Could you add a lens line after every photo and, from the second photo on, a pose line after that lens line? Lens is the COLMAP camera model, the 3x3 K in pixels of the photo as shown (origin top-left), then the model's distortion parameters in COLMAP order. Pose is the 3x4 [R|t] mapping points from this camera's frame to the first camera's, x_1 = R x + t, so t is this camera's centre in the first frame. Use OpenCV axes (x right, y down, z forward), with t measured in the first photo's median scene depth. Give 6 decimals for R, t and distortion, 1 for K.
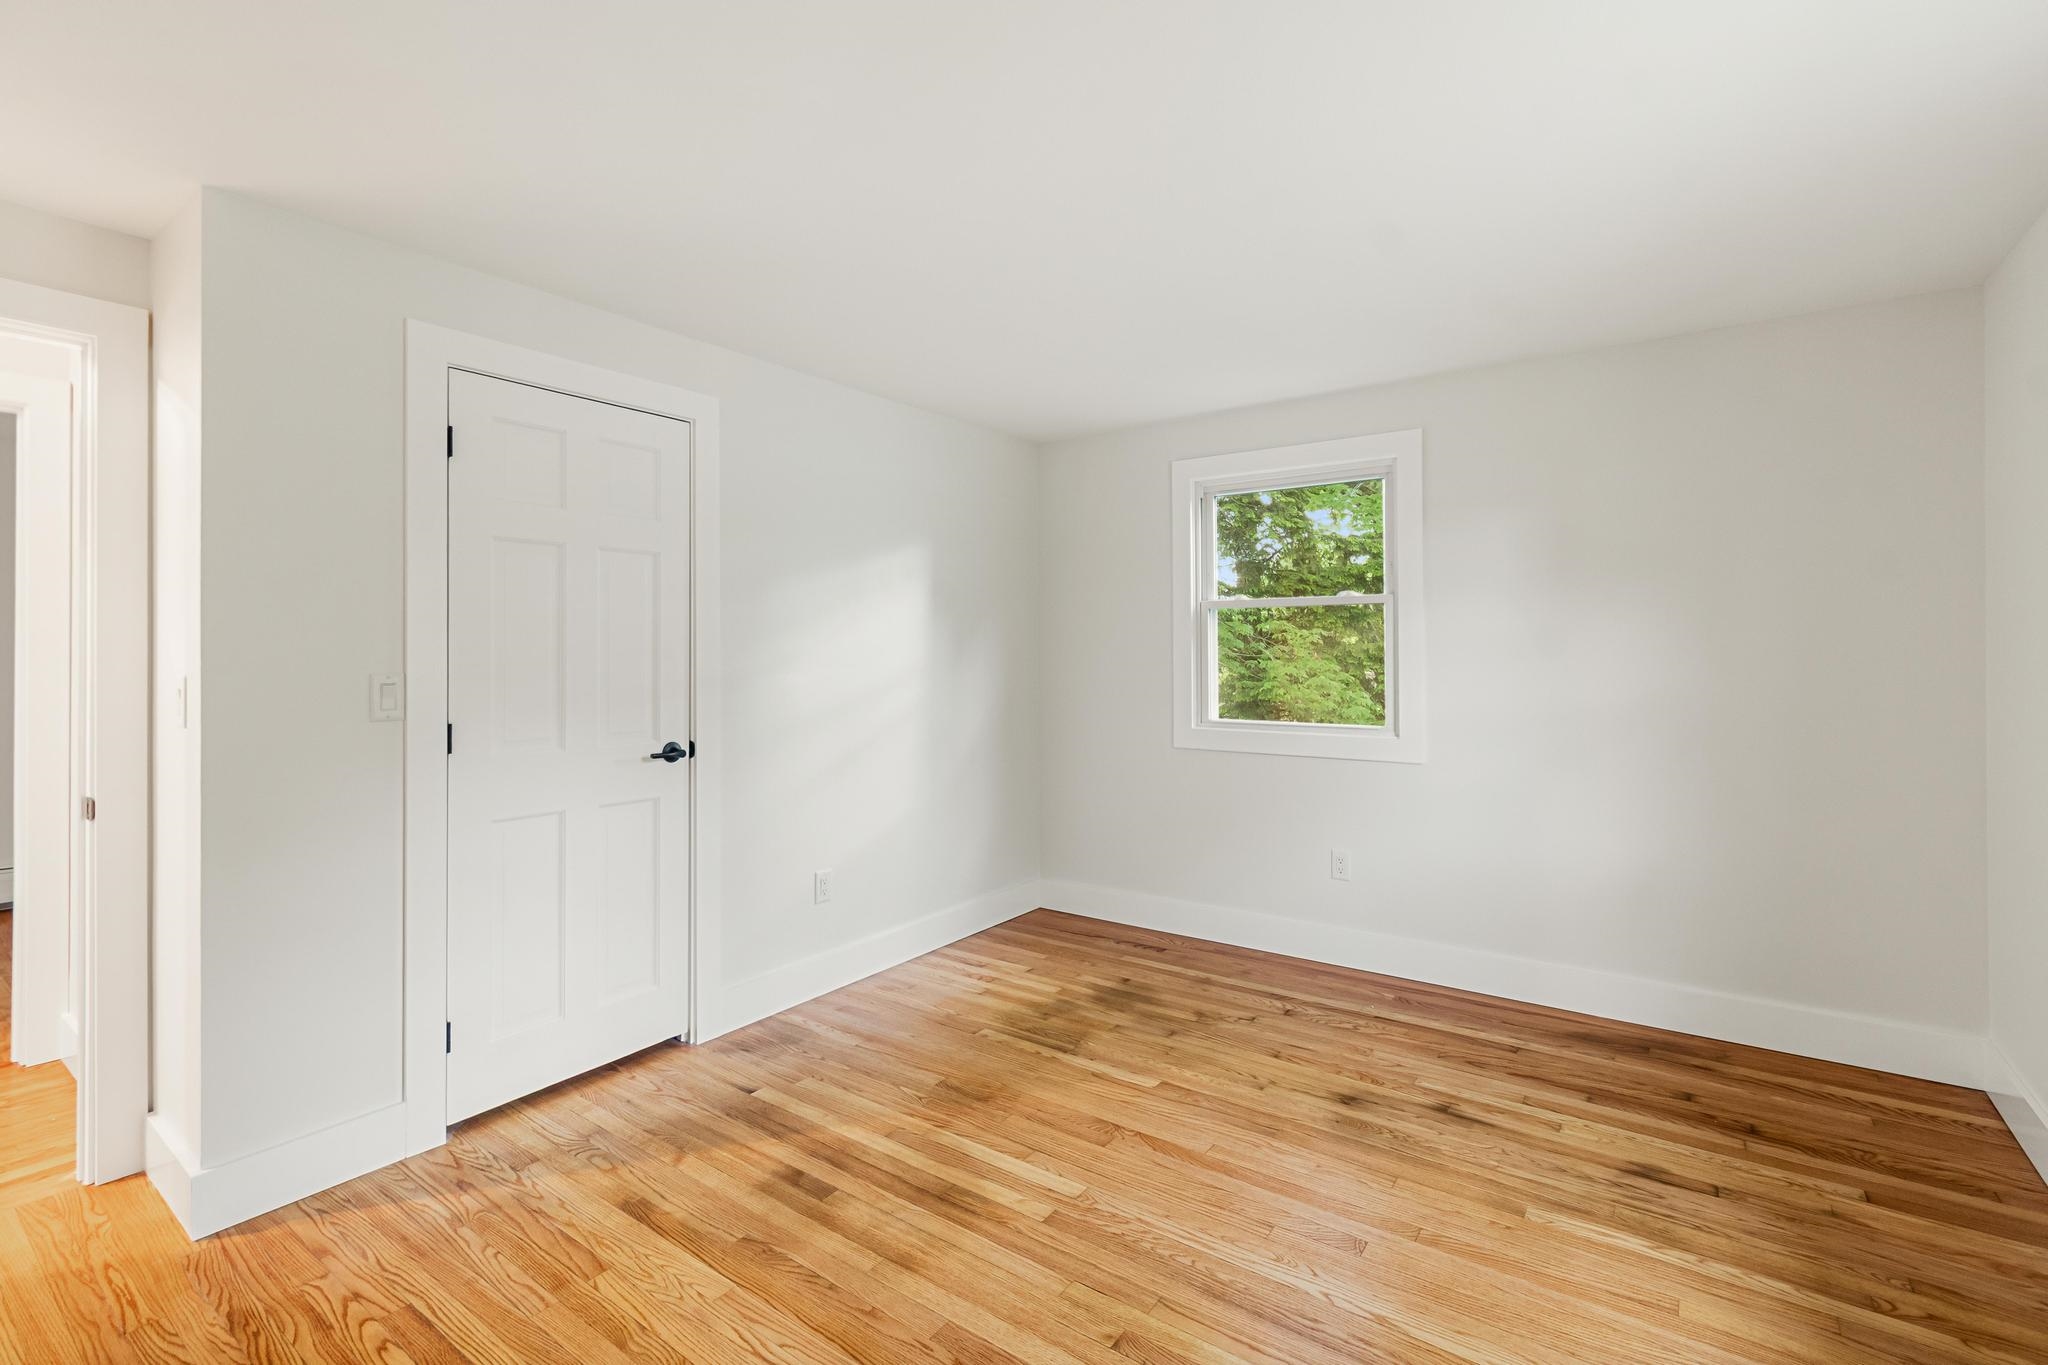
lens RADIAL K [[912.7, 0, 1028.8], [0, 912.7, 668.1], [0, 0, 1]] dist [0.005873, -0.003827]
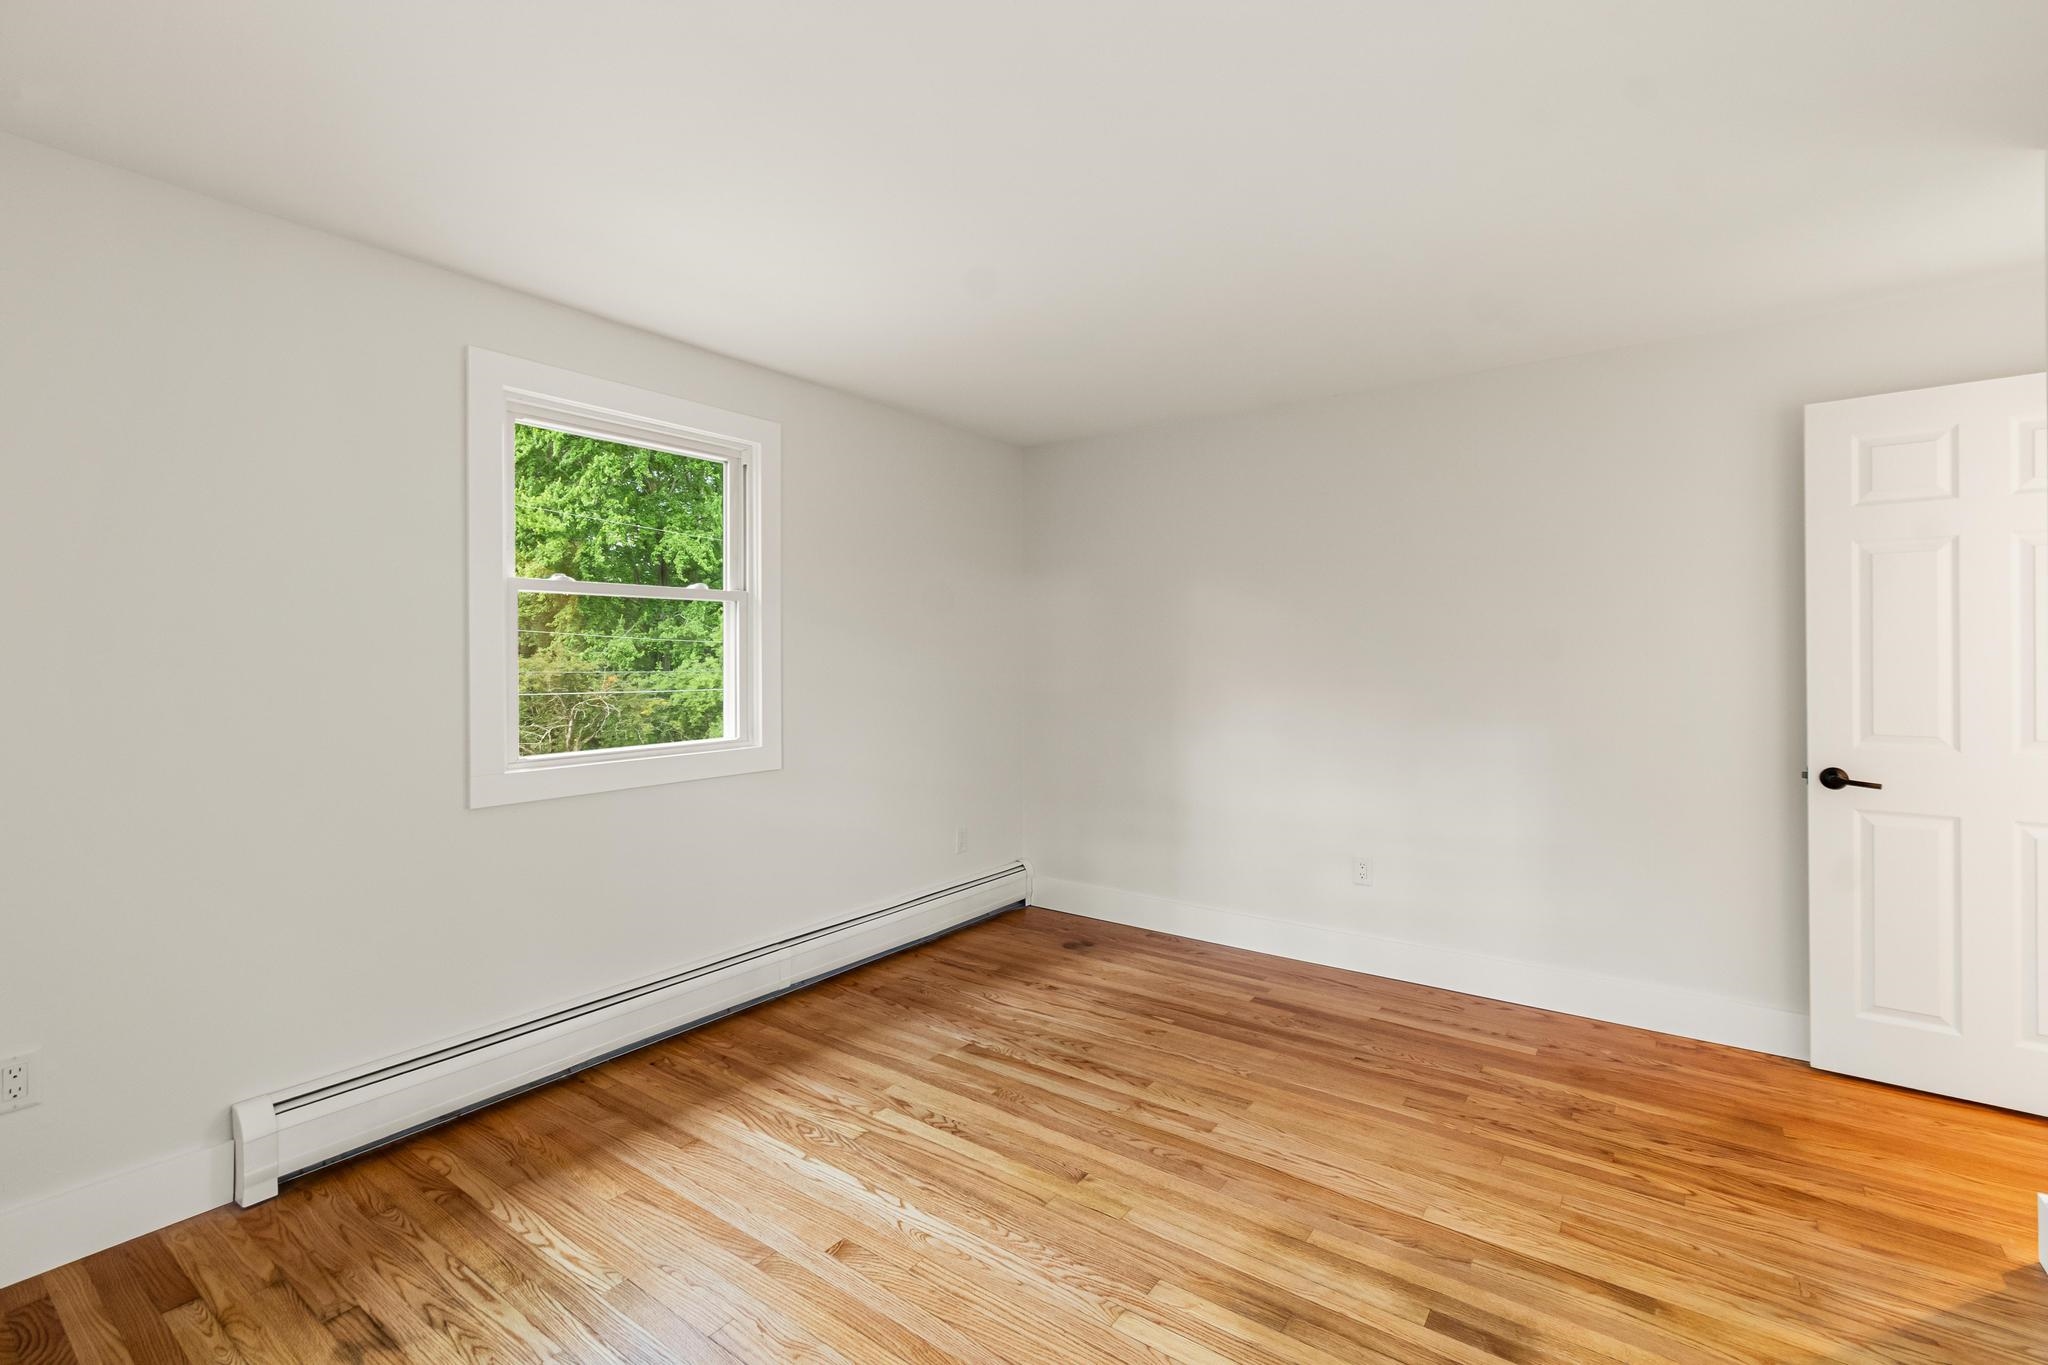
lens RADIAL K [[912.7, 0, 1036.2], [0, 912.7, 662.3], [0, 0, 1]] dist [0.005873, -0.003827]
pose [[-0.999933, 0.004123, -0.010806, 0.149310], [0.003930, 0.999834, 0.017780, -0.024233], [0.010878, 0.017736, -0.999784, 1.959061]]
